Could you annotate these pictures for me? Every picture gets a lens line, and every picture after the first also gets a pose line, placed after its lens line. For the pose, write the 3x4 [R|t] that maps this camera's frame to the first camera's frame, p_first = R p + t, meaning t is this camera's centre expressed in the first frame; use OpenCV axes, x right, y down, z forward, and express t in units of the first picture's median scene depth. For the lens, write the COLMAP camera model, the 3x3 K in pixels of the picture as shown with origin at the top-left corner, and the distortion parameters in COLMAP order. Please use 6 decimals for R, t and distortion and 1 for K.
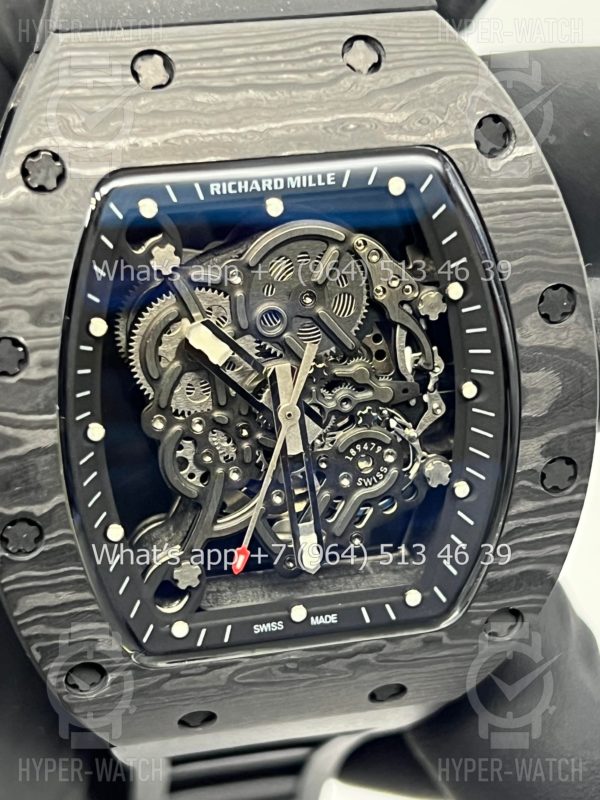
lens RADIAL K [[1927.8, 0, 298.7], [0, 1927.8, 399.2], [0, 0, 1]] dist [0.217285, 0.000000]
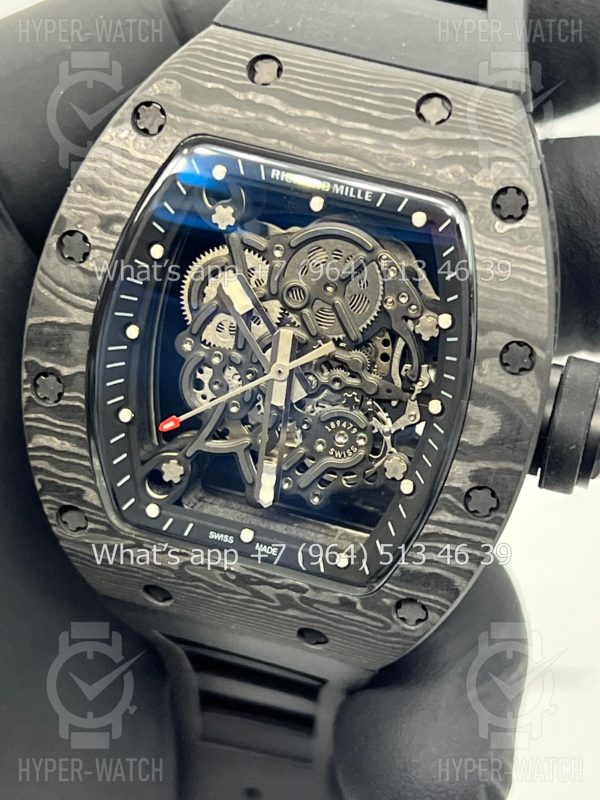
lens RADIAL K [[1927.8, 0, 283.0], [0, 1927.8, 388.5], [0, 0, 1]] dist [0.217285, 0.000000]
pose [[0.877867, 0.327854, -0.349086, 0.419758], [-0.347698, 0.937586, 0.006184, 0.009810], [0.329325, 0.115948, 0.937070, -0.134401]]
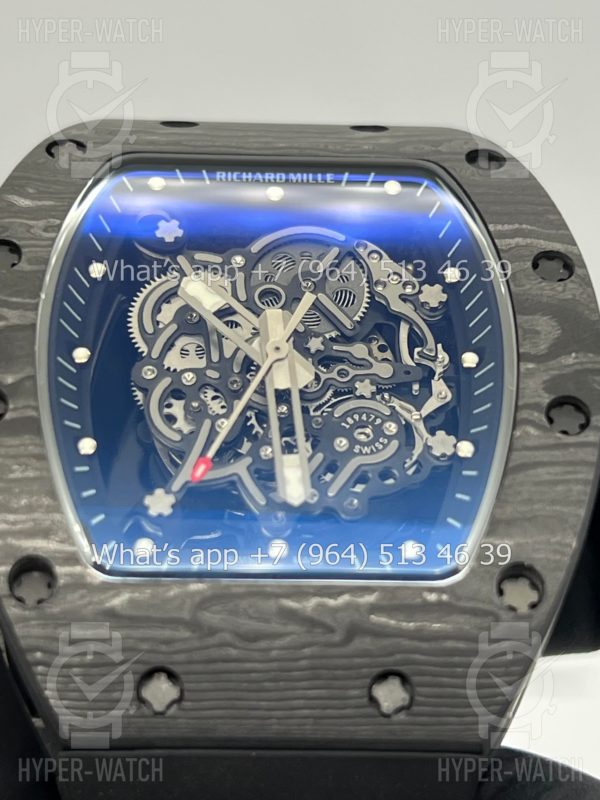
lens RADIAL K [[1927.8, 0, 300.8], [0, 1927.8, 399.8], [0, 0, 1]] dist [0.217285, 0.000000]
pose [[0.983298, -0.065964, -0.169627, 0.170089], [-0.084045, 0.662115, -0.744675, 0.747791], [0.161434, 0.746494, 0.645512, 0.382645]]
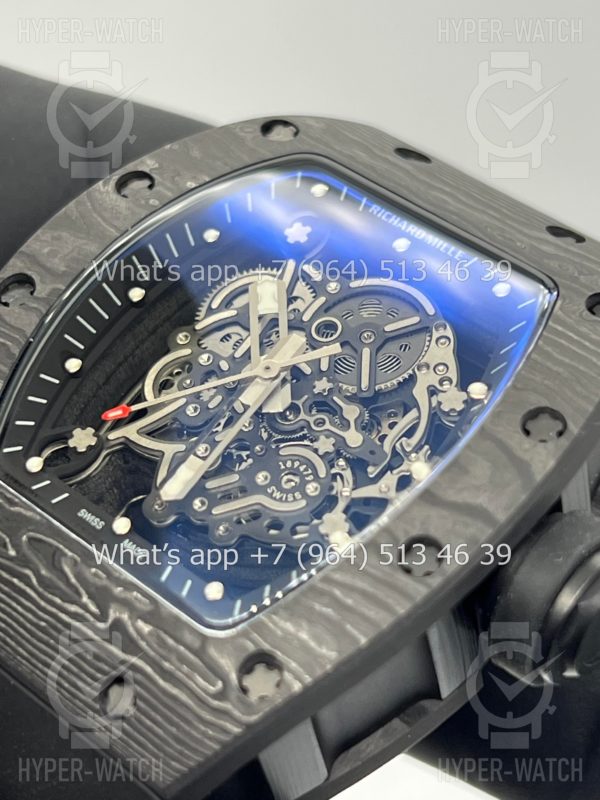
lens RADIAL K [[1927.8, 0, 295.1], [0, 1927.8, 396.4], [0, 0, 1]] dist [0.217285, 0.000000]
pose [[0.650284, 0.353652, -0.672354, 0.673735], [-0.749380, 0.443936, -0.491275, 0.489334], [0.124742, 0.823317, 0.553705, 0.455296]]
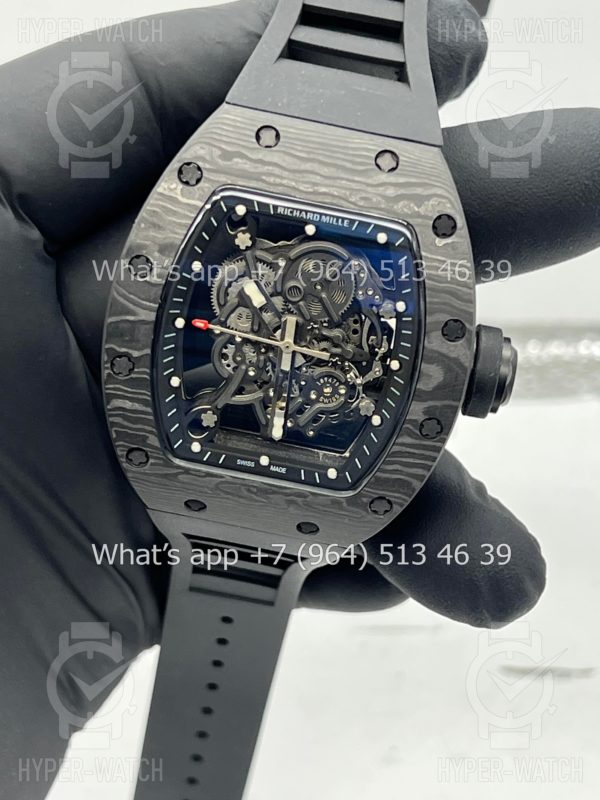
lens RADIAL K [[1927.8, 0, 301.2], [0, 1927.8, 397.2], [0, 0, 1]] dist [0.217285, 0.000000]
pose [[0.940176, 0.294294, -0.171642, 0.316587], [-0.297607, 0.954665, 0.006695, 0.036214], [0.165831, 0.044787, 0.985137, -0.707659]]
